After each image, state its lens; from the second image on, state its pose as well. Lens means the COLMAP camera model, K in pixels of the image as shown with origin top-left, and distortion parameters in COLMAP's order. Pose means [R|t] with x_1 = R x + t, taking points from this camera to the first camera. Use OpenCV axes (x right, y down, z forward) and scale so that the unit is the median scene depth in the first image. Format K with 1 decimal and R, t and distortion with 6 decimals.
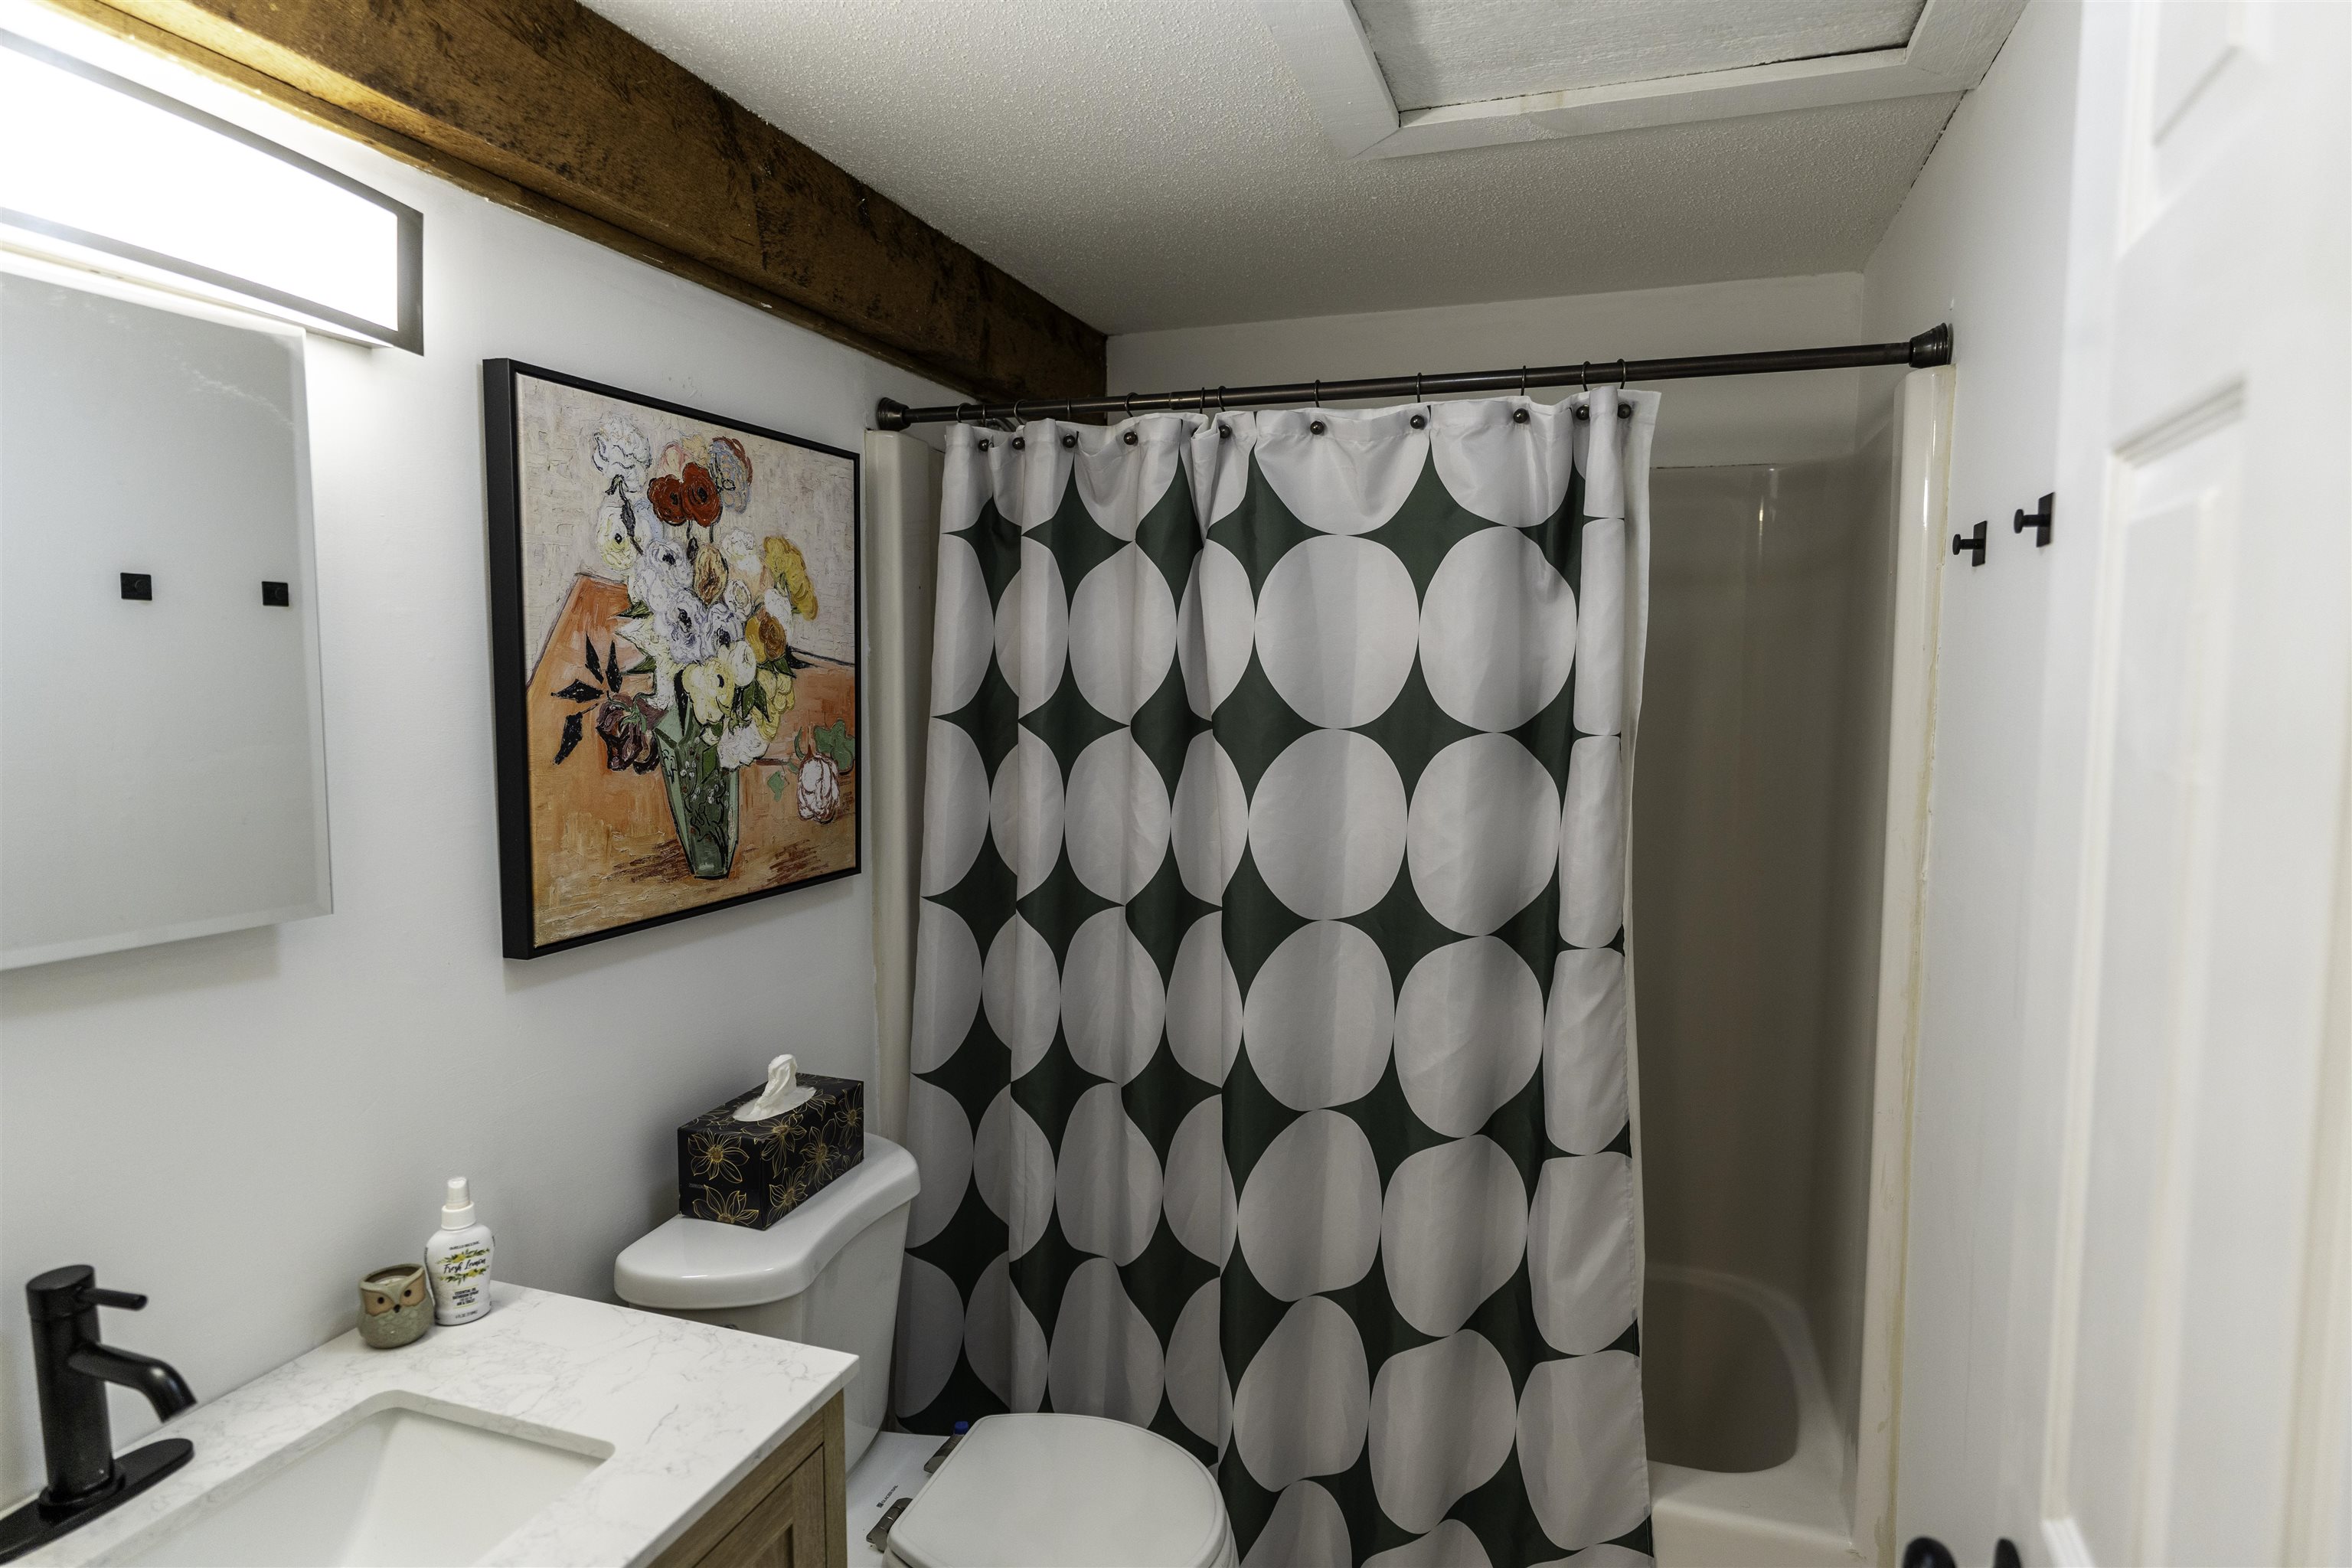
lens RADIAL K [[1315.6, 0, 1173.8], [0, 1315.6, 780.9], [0, 0, 1]] dist [-0.003245, 0.000968]
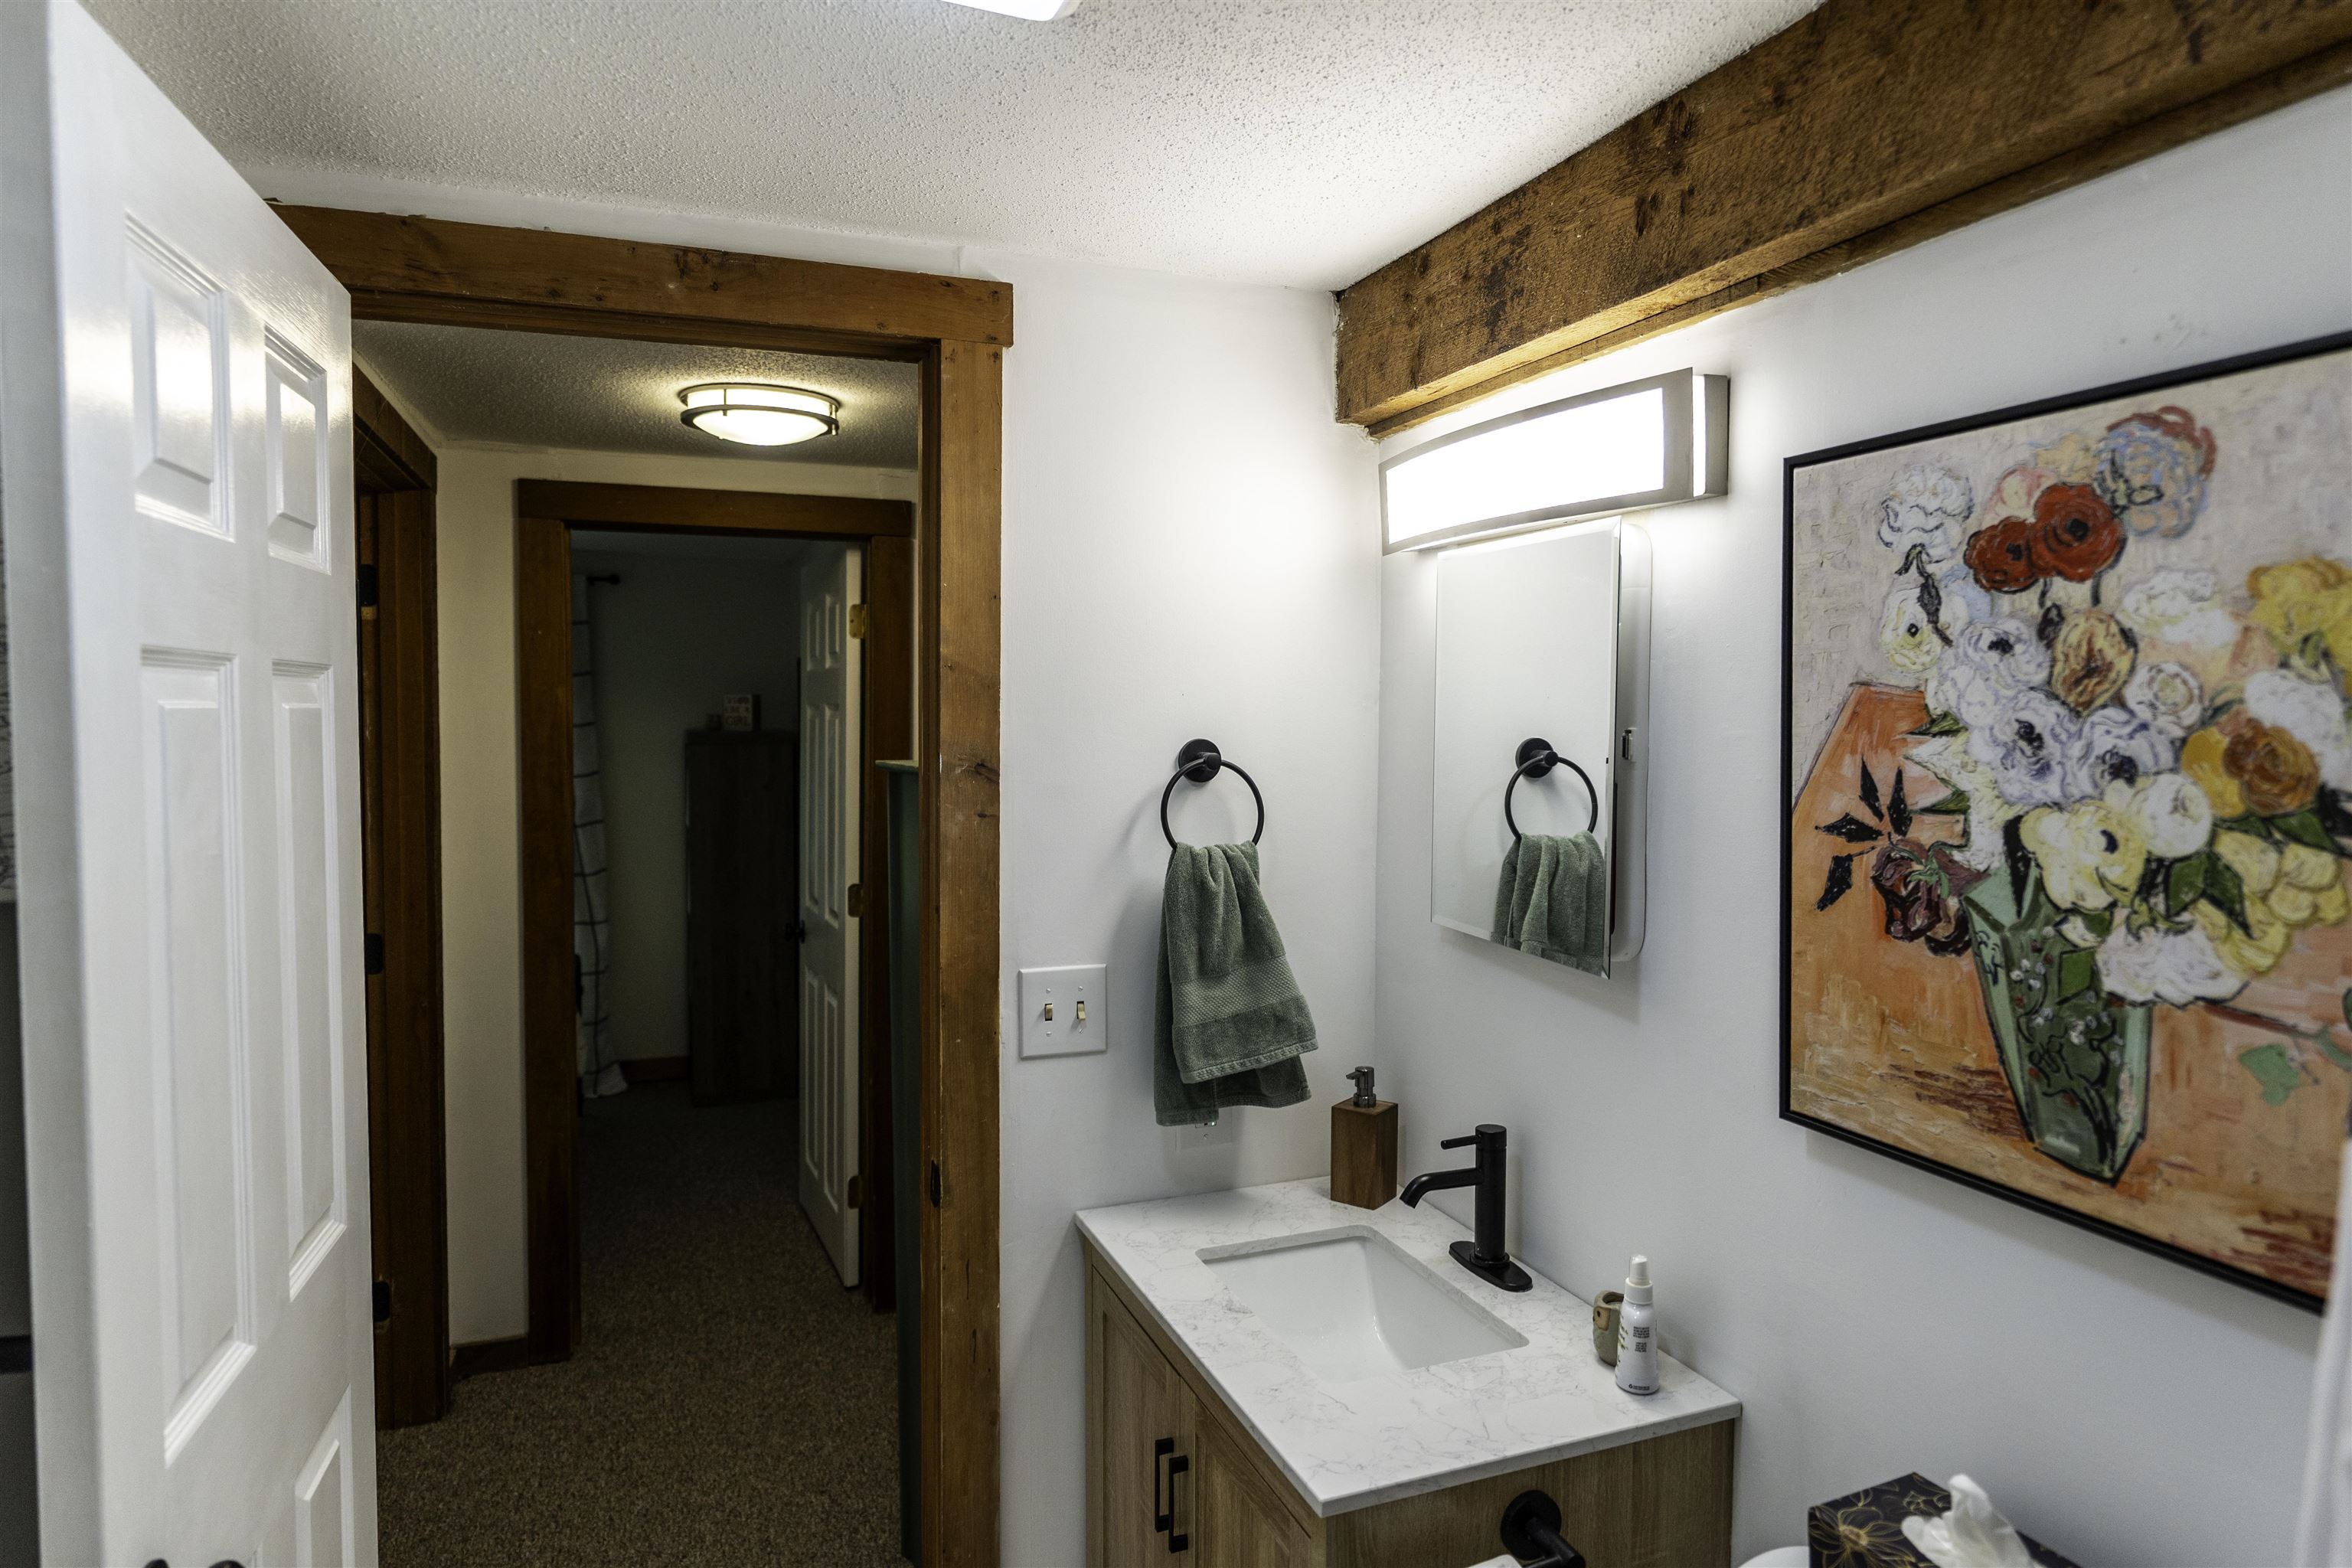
lens RADIAL K [[1315.6, 0, 1172.6], [0, 1315.6, 776.8], [0, 0, 1]] dist [-0.003245, 0.000968]
pose [[-0.756500, 0.026116, -0.653472, 0.354284], [-0.061142, 0.992002, 0.110427, -0.148420], [0.651130, 0.123493, -0.748852, 1.209317]]
